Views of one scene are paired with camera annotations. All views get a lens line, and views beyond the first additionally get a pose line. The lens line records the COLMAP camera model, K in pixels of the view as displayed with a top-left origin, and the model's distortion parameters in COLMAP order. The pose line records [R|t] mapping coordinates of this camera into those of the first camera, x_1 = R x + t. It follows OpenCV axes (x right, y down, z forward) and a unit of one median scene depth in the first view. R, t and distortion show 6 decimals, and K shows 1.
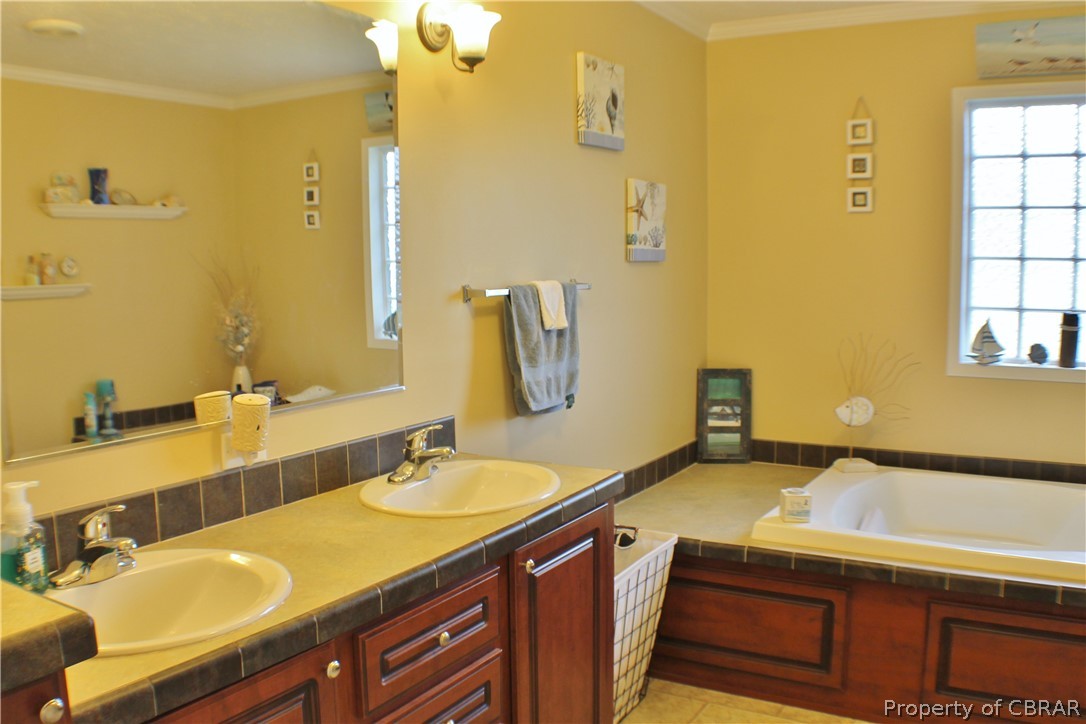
lens RADIAL K [[940.3, 0, 538.2], [0, 940.3, 374.8], [0, 0, 1]] dist [-0.211959, 0.089093]
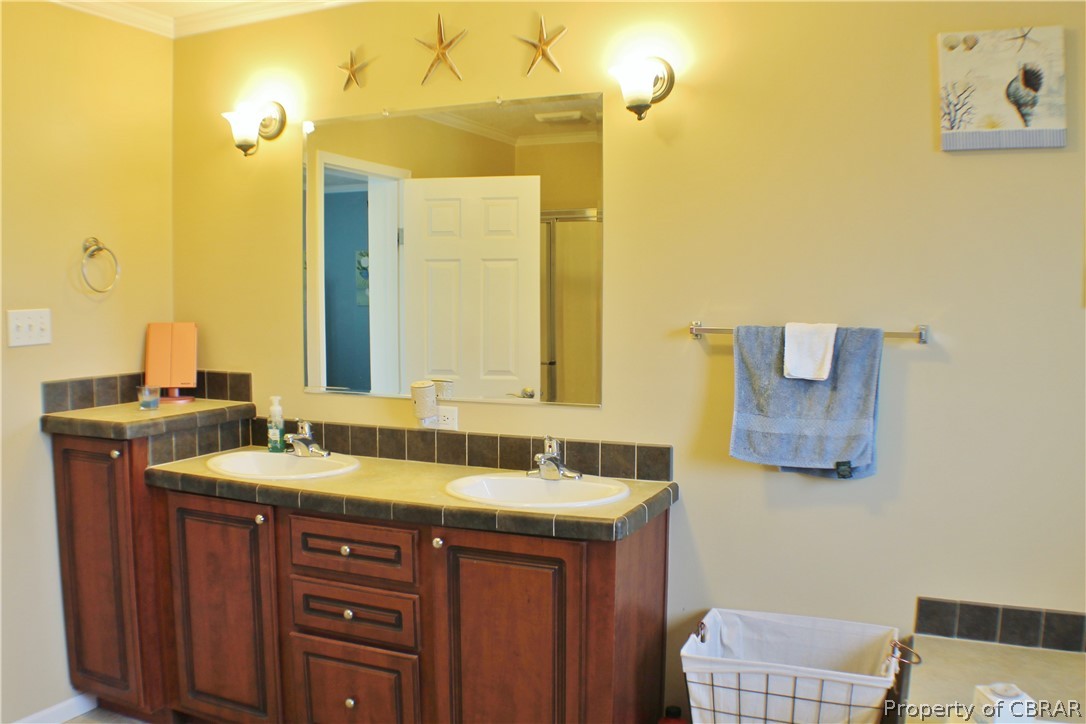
lens RADIAL K [[940.3, 0, 538.2], [0, 940.3, 374.8], [0, 0, 1]] dist [-0.211959, 0.089093]
pose [[0.124839, 0.091360, -0.987962, 0.947168], [-0.124444, 0.989330, 0.075762, -0.098865], [0.984342, 0.113488, 0.134876, 0.737533]]
